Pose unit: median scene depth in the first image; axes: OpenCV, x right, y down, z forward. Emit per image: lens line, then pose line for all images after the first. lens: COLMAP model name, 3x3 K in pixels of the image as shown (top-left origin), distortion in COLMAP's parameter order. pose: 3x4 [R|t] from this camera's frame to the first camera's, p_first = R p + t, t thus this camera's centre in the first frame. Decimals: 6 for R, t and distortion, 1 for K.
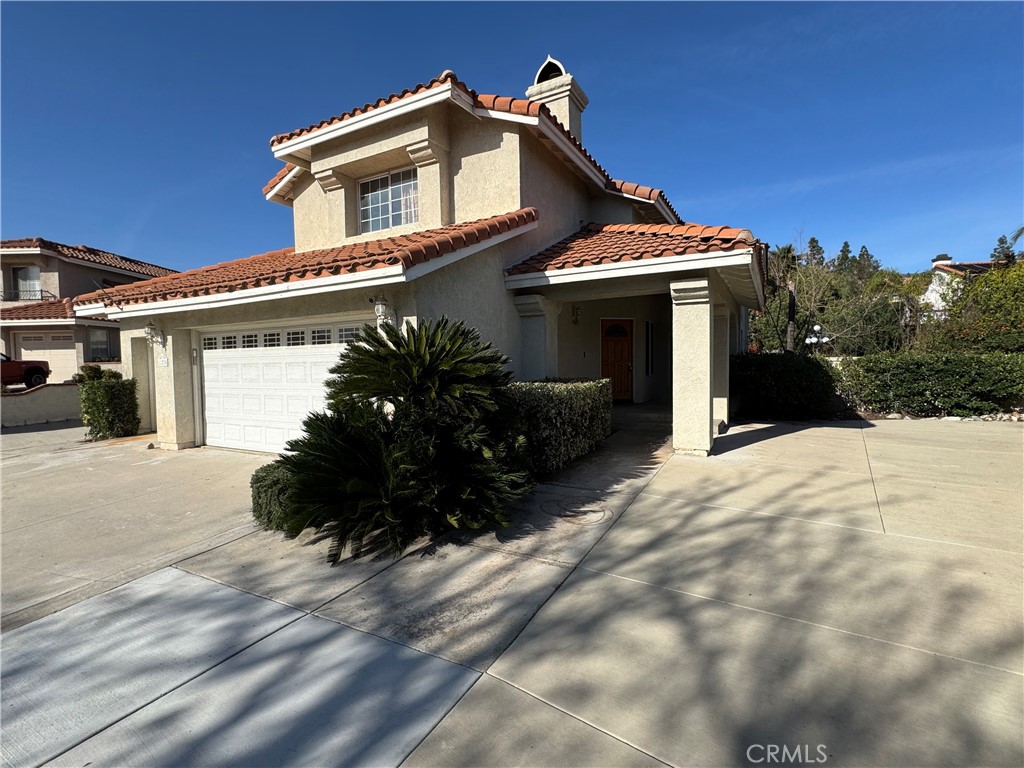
lens RADIAL K [[481.4, 0, 509.4], [0, 481.4, 385.6], [0, 0, 1]] dist [-0.001382, -0.000349]
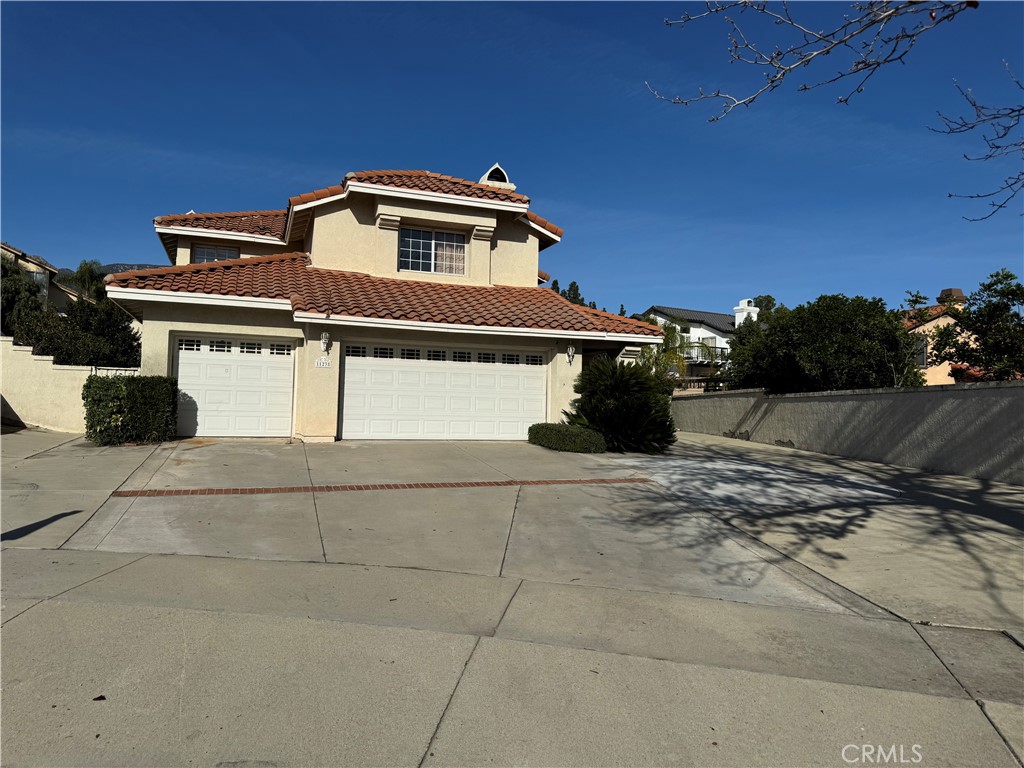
lens RADIAL K [[695.4, 0, 516.4], [0, 695.4, 379.9], [0, 0, 1]] dist [0.021951, -0.003263]
pose [[0.659701, 0.058781, 0.749226, -1.505184], [-0.005667, 0.997297, -0.073253, 0.097042], [-0.751507, 0.044079, 0.658251, -0.381210]]
